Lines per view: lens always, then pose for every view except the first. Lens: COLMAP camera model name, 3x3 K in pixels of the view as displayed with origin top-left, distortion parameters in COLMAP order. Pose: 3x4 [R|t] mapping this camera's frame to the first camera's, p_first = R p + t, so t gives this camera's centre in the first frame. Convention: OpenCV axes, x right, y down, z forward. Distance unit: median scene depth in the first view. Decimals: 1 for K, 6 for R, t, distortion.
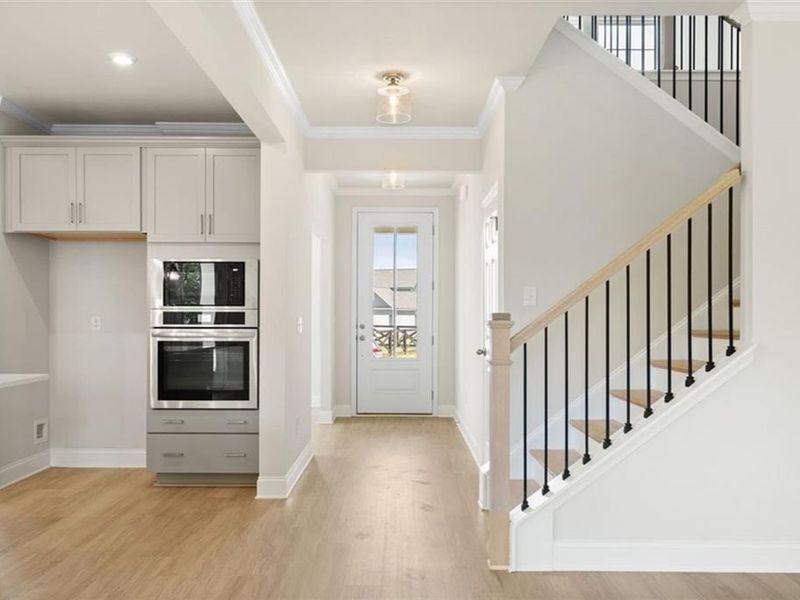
lens RADIAL K [[714.4, 0, 401.7], [0, 714.4, 319.9], [0, 0, 1]] dist [0.002931, -0.011519]
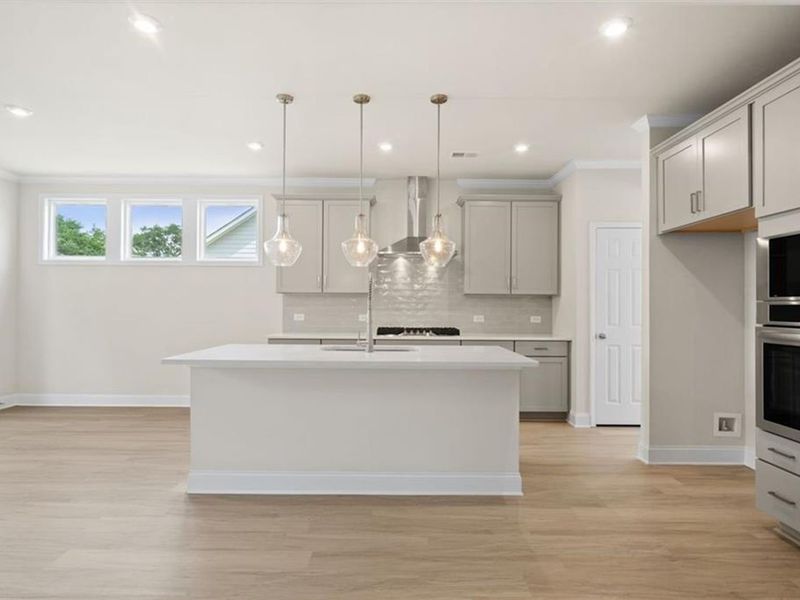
lens RADIAL K [[458.6, 0, 400.4], [0, 458.6, 299.7], [0, 0, 1]] dist [-0.000138, 0.003515]
pose [[-0.005911, -0.016742, -0.999842, 0.160822], [-0.012822, 0.999779, -0.016665, -0.003417], [0.999900, 0.012721, -0.006124, 0.606698]]
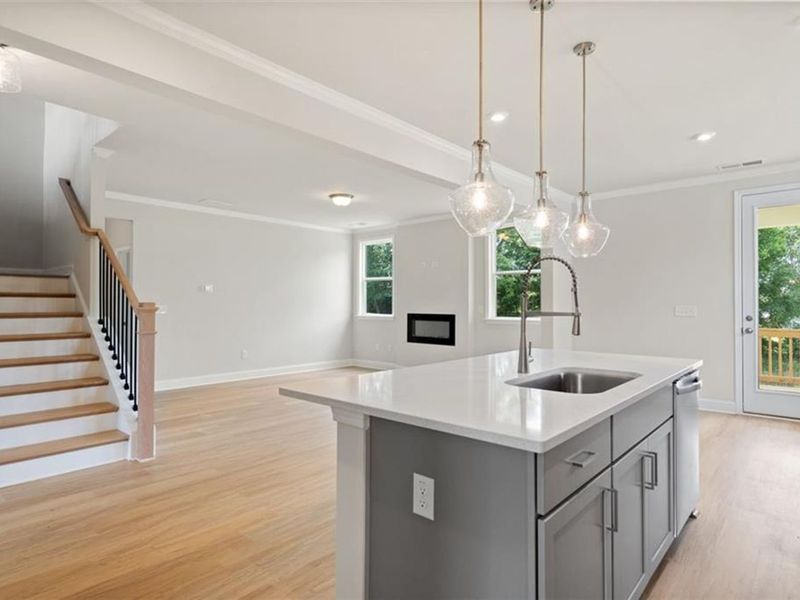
lens RADIAL K [[468.5, 0, 398.7], [0, 468.5, 300.1], [0, 0, 1]] dist [-0.001072, 0.004039]
pose [[-0.739734, 0.000379, 0.672899, -0.694494], [-0.001759, 0.999995, -0.002497, -0.008439], [-0.672897, -0.003030, -0.739730, 0.974358]]
